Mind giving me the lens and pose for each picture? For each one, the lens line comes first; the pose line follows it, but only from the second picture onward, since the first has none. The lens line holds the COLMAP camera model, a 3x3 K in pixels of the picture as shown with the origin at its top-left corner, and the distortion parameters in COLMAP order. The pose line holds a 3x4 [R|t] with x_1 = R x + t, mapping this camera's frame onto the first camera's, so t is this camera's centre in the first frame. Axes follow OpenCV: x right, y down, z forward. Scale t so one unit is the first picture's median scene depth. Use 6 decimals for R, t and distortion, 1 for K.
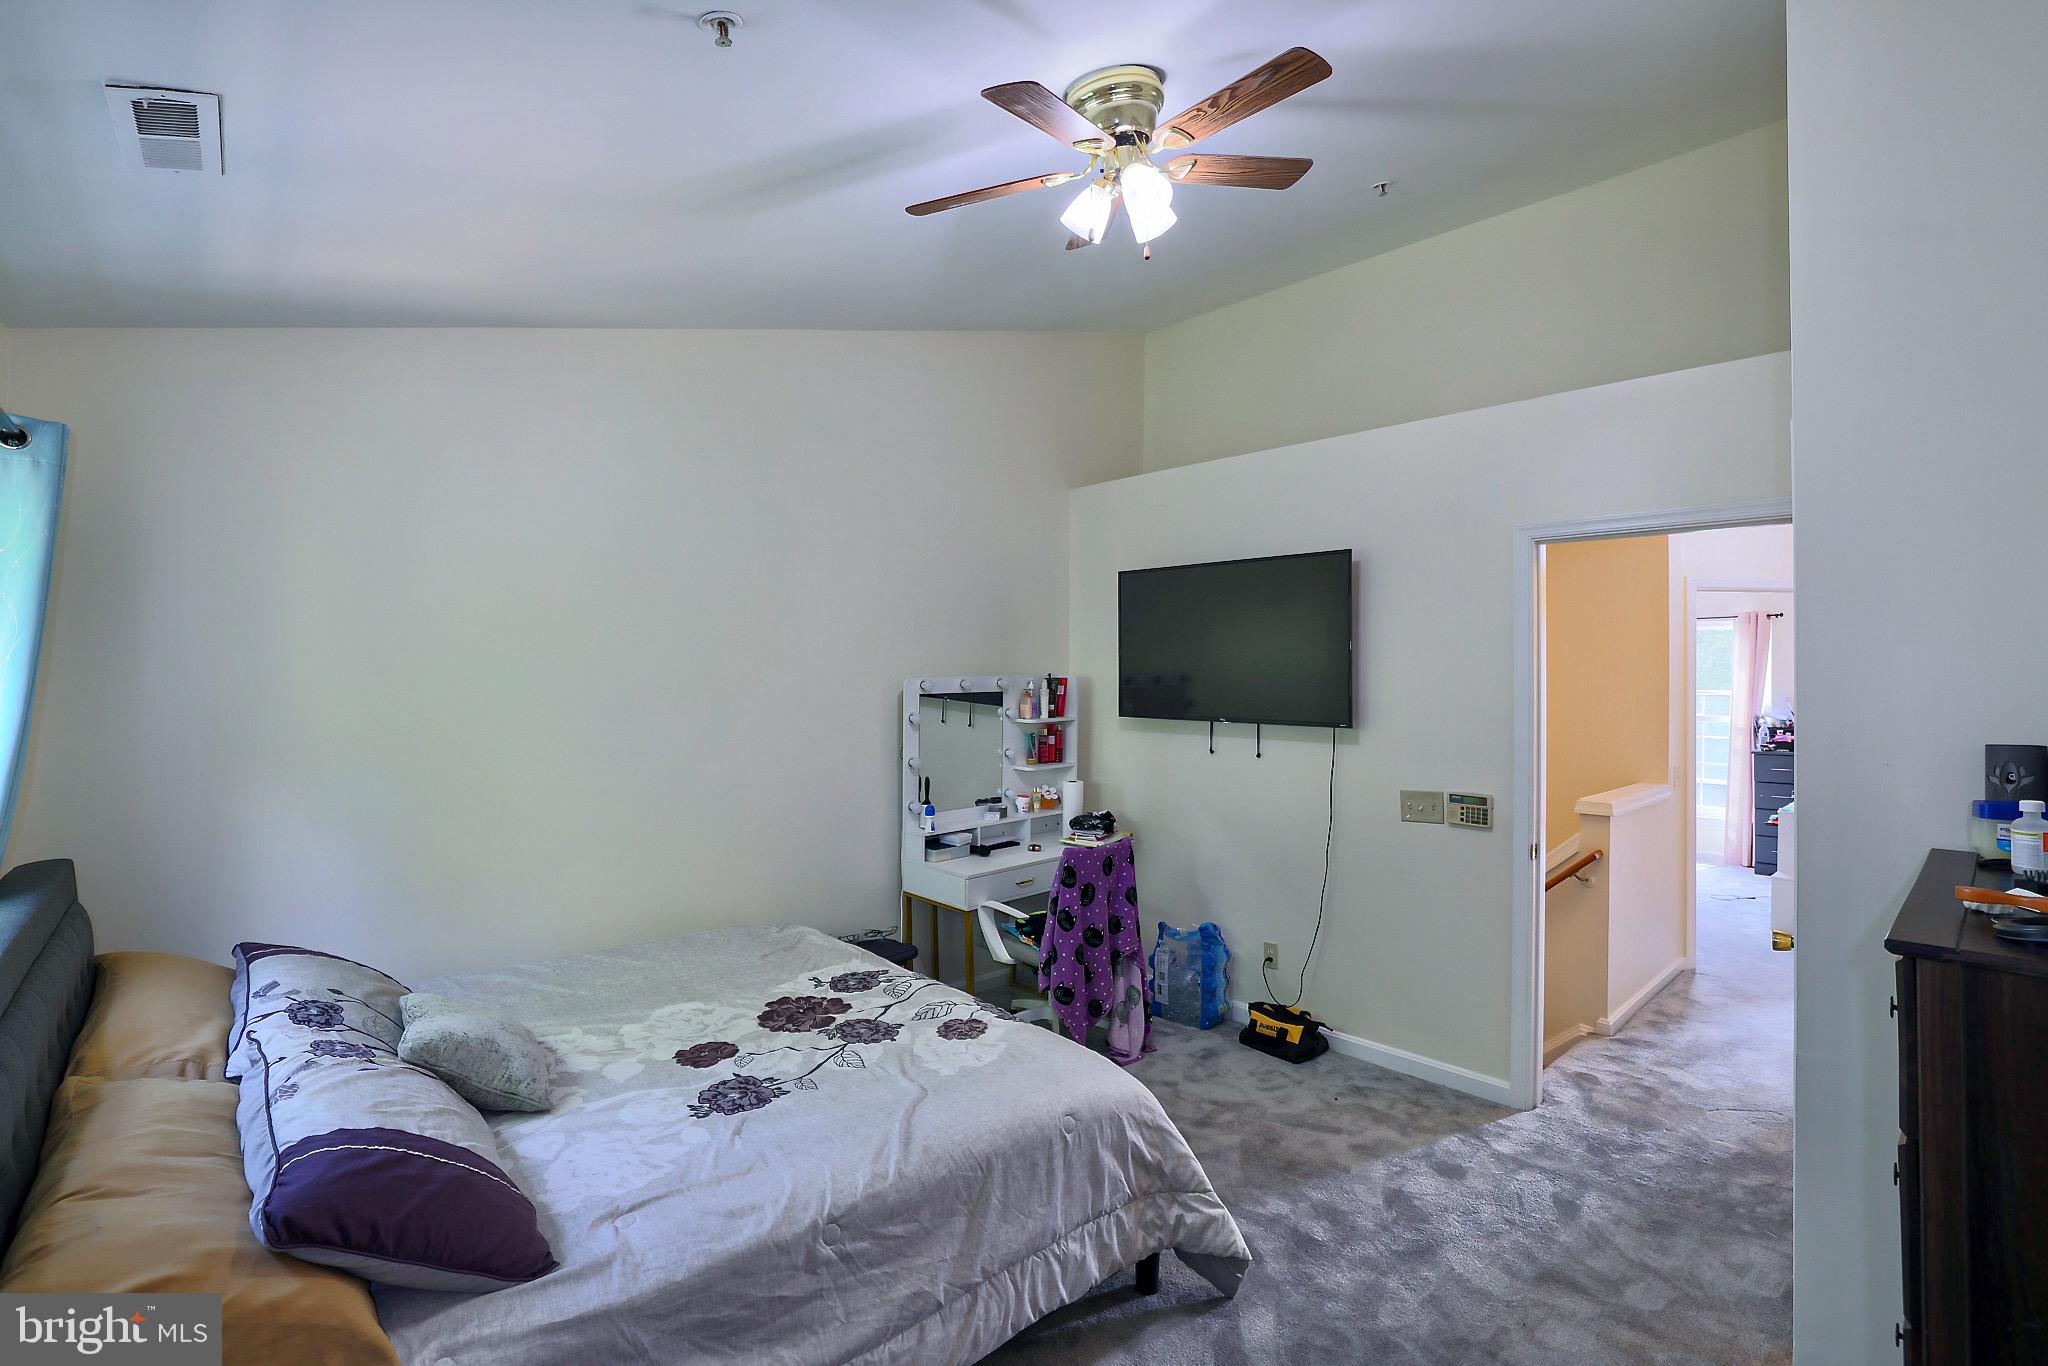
lens RADIAL K [[969.5, 0, 1012.4], [0, 969.5, 683.6], [0, 0, 1]] dist [-0.036192, 0.012832]
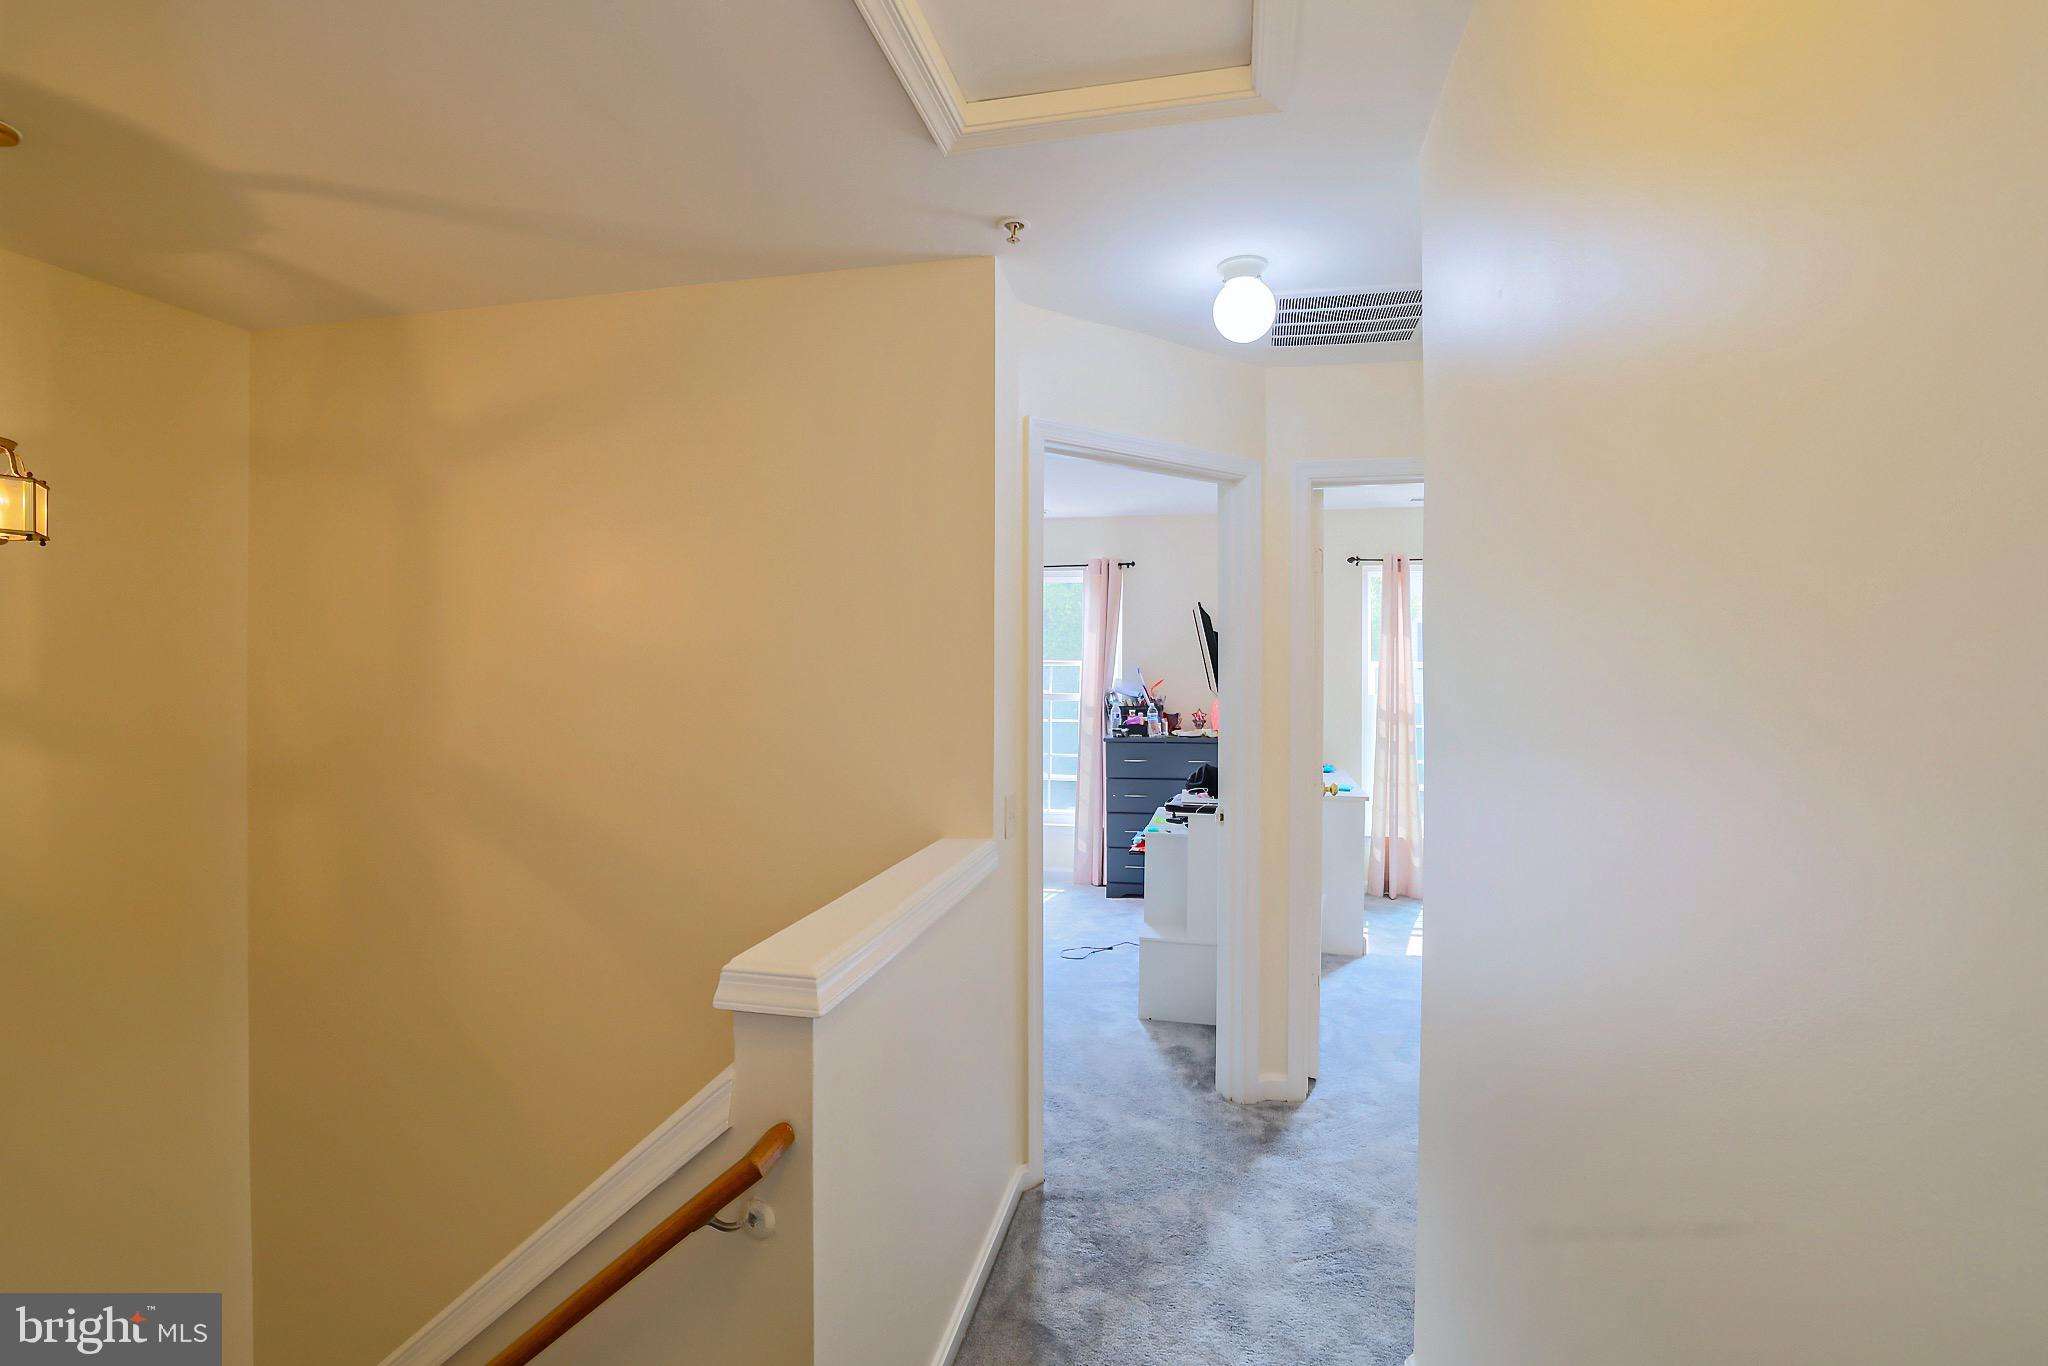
lens RADIAL K [[969.5, 0, 1029.3], [0, 969.5, 685.3], [0, 0, 1]] dist [-0.036192, 0.012832]
pose [[0.821207, -0.007114, 0.570586, 0.277856], [-0.003373, 0.999844, 0.017319, 0.015134], [-0.570621, -0.016147, 0.821055, 0.388385]]
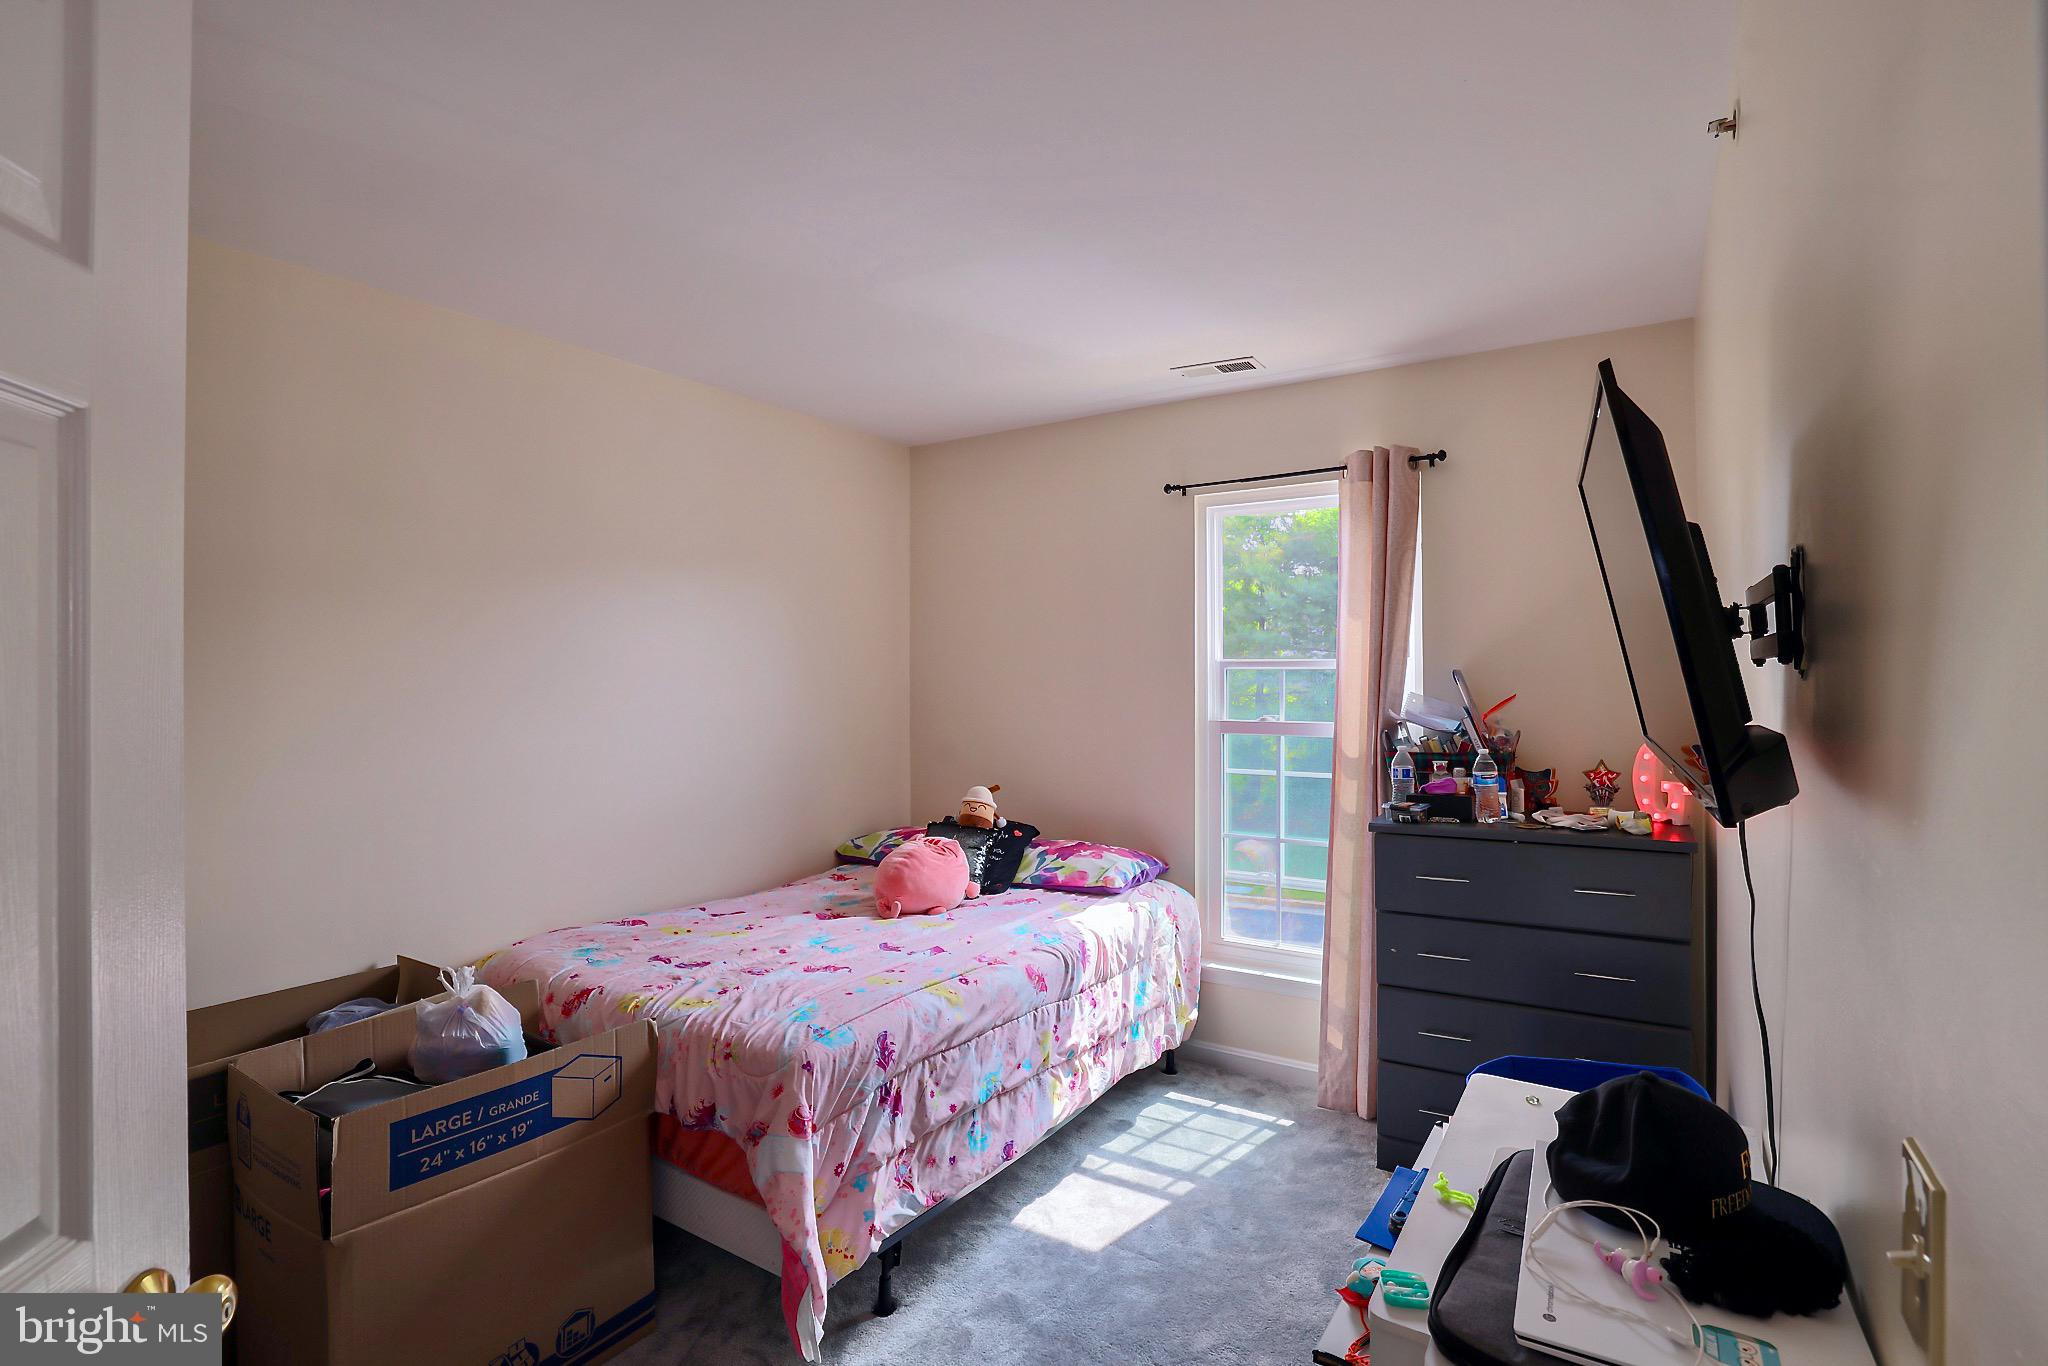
lens RADIAL K [[969.5, 0, 1019.0], [0, 969.5, 675.6], [0, 0, 1]] dist [-0.036192, 0.012832]
pose [[0.973145, -0.013223, 0.229811, 0.558370], [0.013342, 0.999910, 0.001036, 0.013641], [-0.229804, 0.002058, 0.973235, 0.669668]]
